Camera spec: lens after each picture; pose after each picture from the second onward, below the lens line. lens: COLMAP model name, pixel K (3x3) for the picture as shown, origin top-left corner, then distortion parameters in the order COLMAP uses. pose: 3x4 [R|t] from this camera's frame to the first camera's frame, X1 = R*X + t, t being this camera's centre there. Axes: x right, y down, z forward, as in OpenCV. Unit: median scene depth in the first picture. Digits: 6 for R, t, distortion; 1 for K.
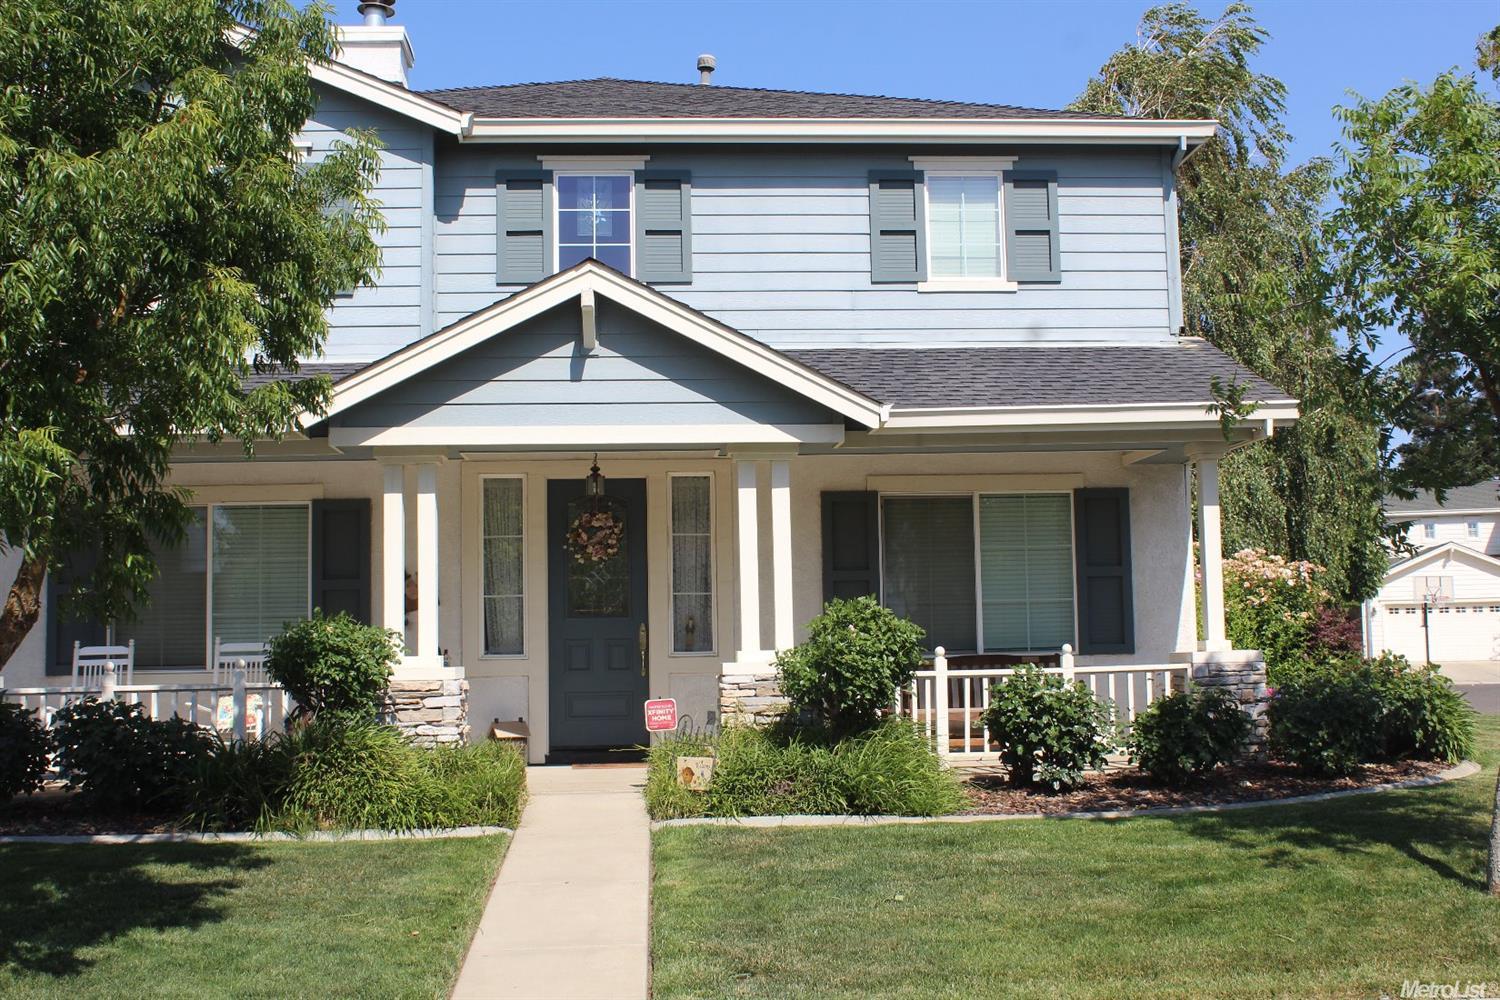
lens RADIAL K [[1692.9, 0, 750.0], [0, 1692.9, 500.0], [0, 0, 1]] dist [-0.116649, 0.180290]
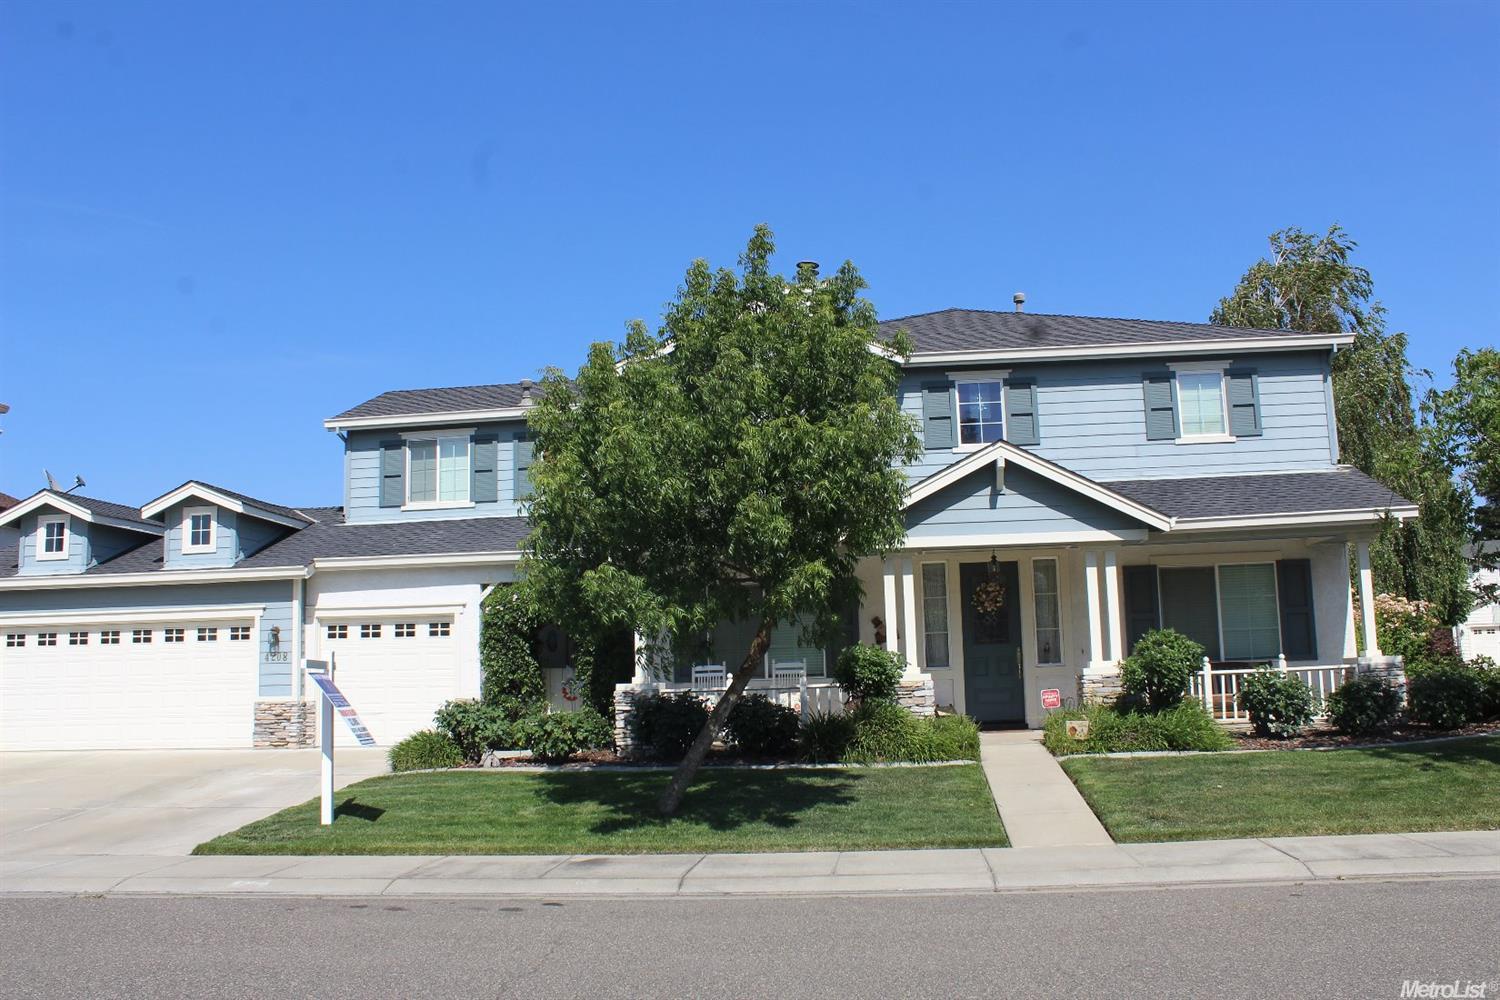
lens RADIAL K [[1249.3, 0, 761.0], [0, 1249.3, 500.3], [0, 0, 1]] dist [-0.166741, 0.148868]
pose [[0.985876, -0.030585, -0.164659, -0.116233], [0.022419, 0.998436, -0.051224, -0.016884], [0.165968, 0.046809, 0.985020, -0.282525]]
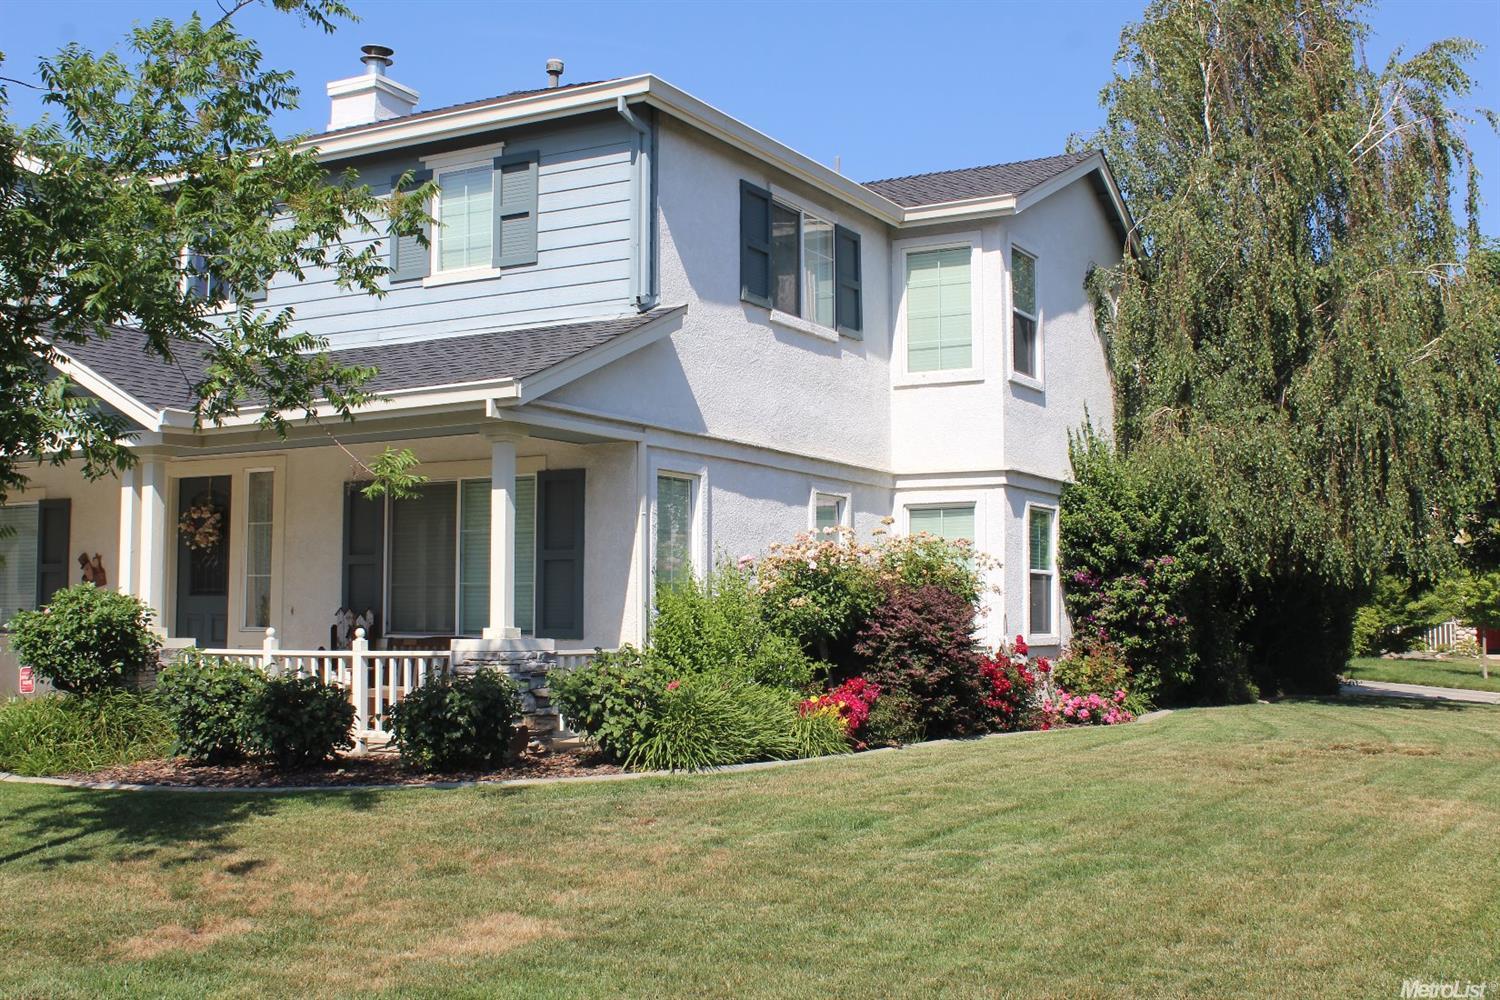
lens RADIAL K [[1692.9, 0, 750.0], [0, 1692.9, 500.0], [0, 0, 1]] dist [-0.116649, 0.180290]
pose [[0.846244, -0.023086, -0.532296, 0.900293], [0.034226, 0.999353, 0.011071, 0.003686], [0.531696, -0.027587, 0.846486, 0.245857]]
